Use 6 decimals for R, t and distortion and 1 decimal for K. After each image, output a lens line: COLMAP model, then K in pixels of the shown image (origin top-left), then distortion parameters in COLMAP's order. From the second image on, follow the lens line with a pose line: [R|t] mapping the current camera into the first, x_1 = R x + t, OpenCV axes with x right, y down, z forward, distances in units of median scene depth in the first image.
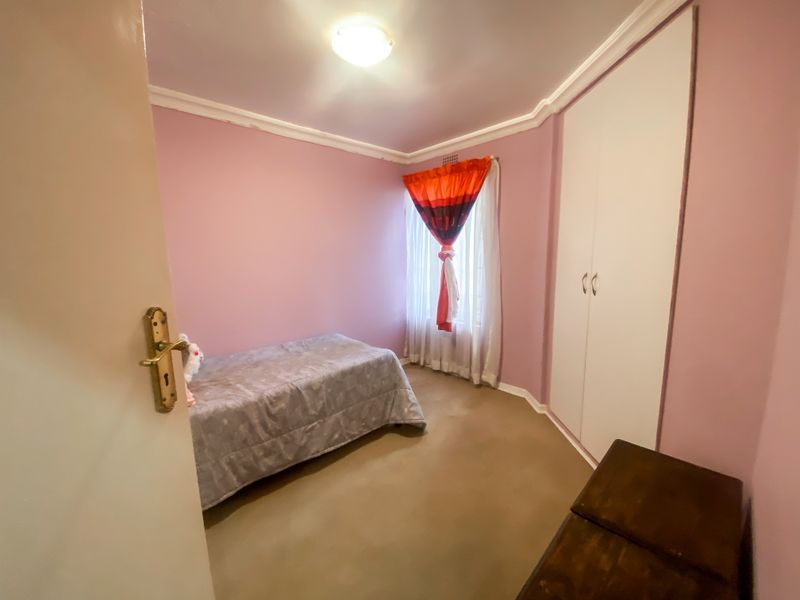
lens RADIAL K [[323.5, 0, 400.0], [0, 323.5, 300.0], [0, 0, 1]] dist [0.045182, -0.034033]
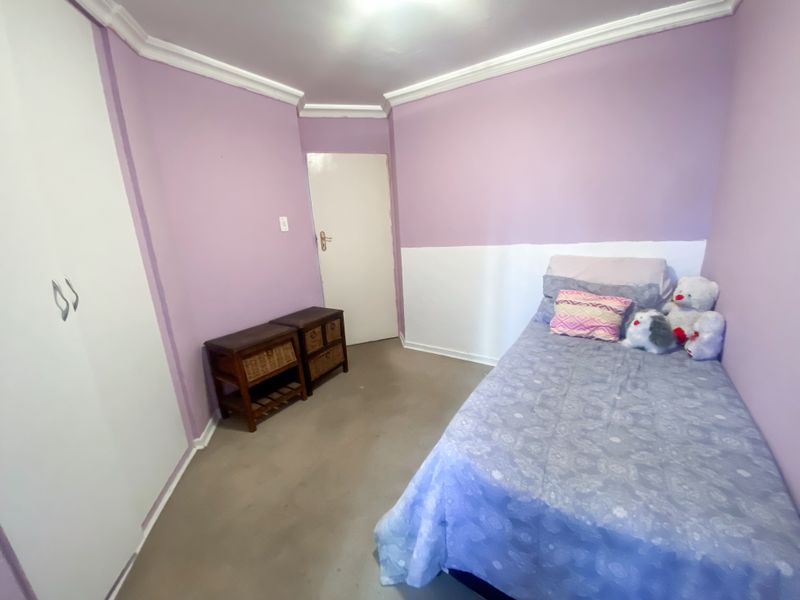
lens RADIAL K [[323.5, 0, 400.0], [0, 323.5, 300.0], [0, 0, 1]] dist [0.045182, -0.034033]
pose [[-0.971002, 0.124669, -0.203991, 0.103427], [0.039228, 0.924788, 0.378456, -0.204137], [0.235830, 0.359480, -0.902861, 1.435014]]
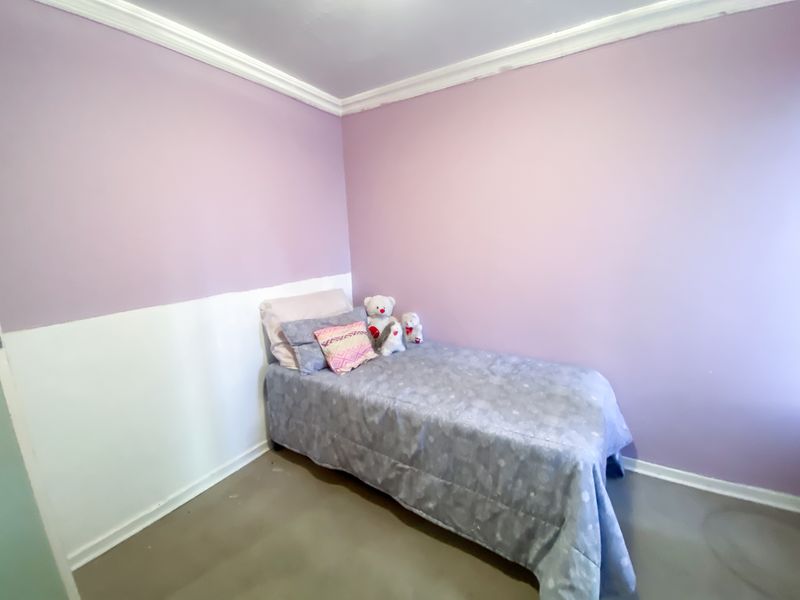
lens RADIAL K [[323.5, 0, 400.0], [0, 323.5, 300.0], [0, 0, 1]] dist [0.045182, -0.034033]
pose [[0.253176, 0.192368, -0.948101, 0.339359], [-0.116729, 0.978945, 0.167456, -0.115188], [0.960352, 0.068276, 0.270300, 0.652702]]
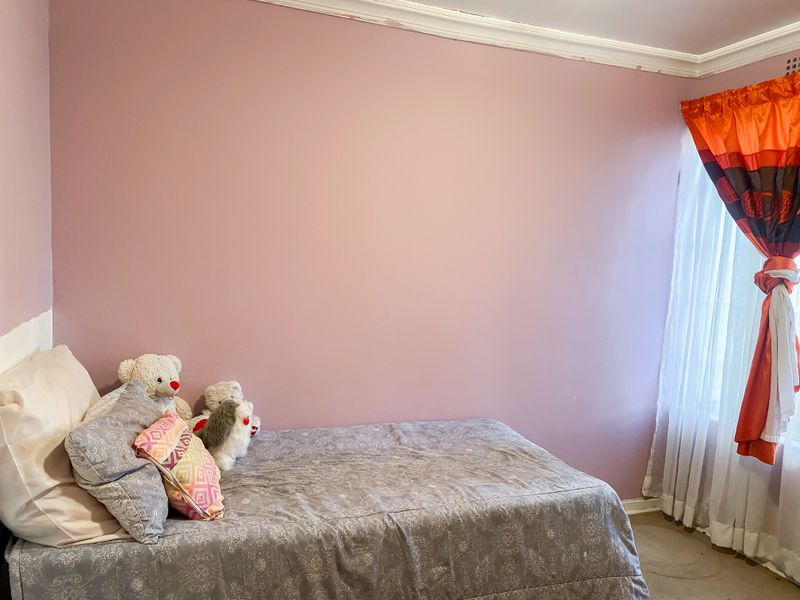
lens RADIAL K [[611.3, 0, 399.6], [0, 611.3, 303.6], [0, 0, 1]] dist [0.083906, -0.100059]
pose [[0.917627, 0.094303, -0.386094, 0.011844], [-0.118512, 0.992173, -0.039331, -0.025203], [0.379363, 0.081848, 0.921621, 0.093798]]
